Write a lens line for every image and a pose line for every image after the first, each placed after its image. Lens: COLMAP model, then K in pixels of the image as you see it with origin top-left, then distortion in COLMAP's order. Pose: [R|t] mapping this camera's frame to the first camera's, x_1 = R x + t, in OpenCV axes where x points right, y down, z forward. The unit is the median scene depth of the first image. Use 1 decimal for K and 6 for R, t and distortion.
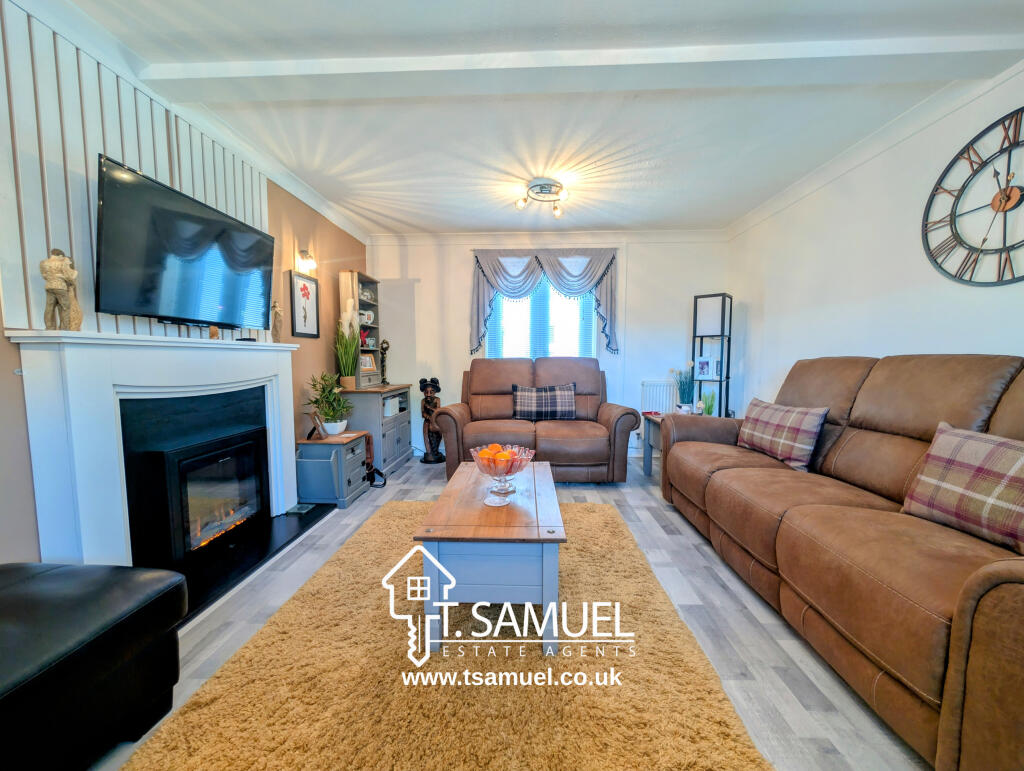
lens RADIAL K [[385.2, 0, 512.0], [0, 385.2, 385.5], [0, 0, 1]] dist [-0.006297, 0.000016]
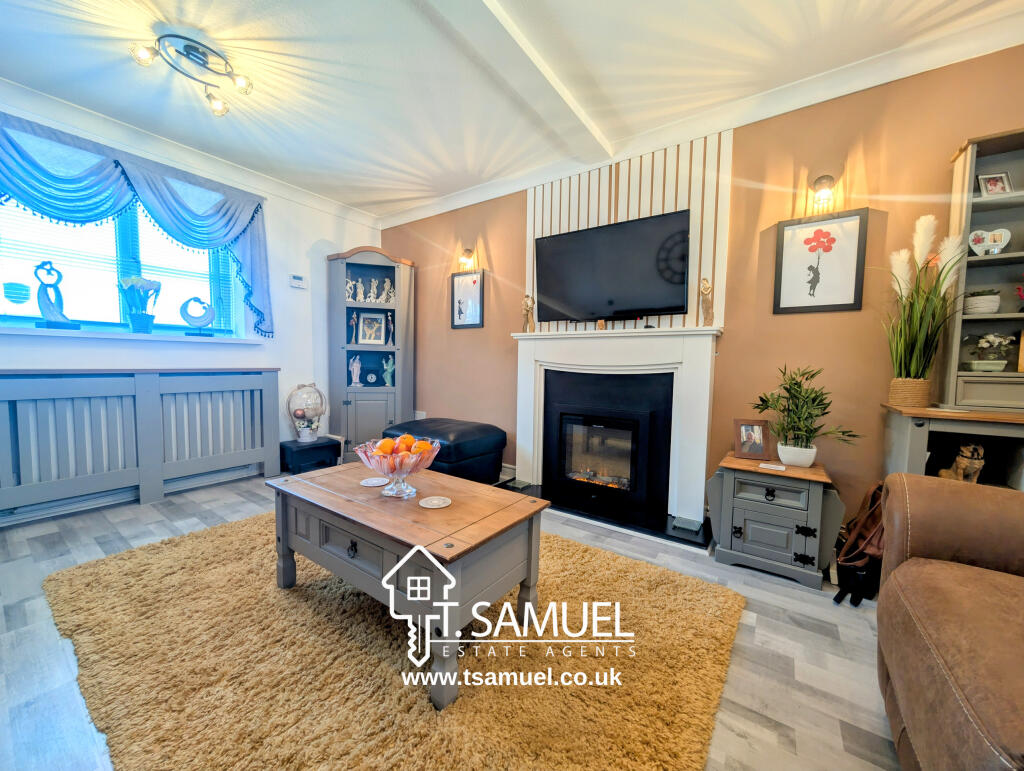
lens RADIAL K [[385.2, 0, 512.0], [0, 385.2, 385.5], [0, 0, 1]] dist [-0.006297, 0.000016]
pose [[-0.541073, 0.040969, -0.839977, 0.309550], [-0.075604, 0.992399, 0.097104, -0.026551], [0.837570, 0.116046, -0.533862, 0.975175]]
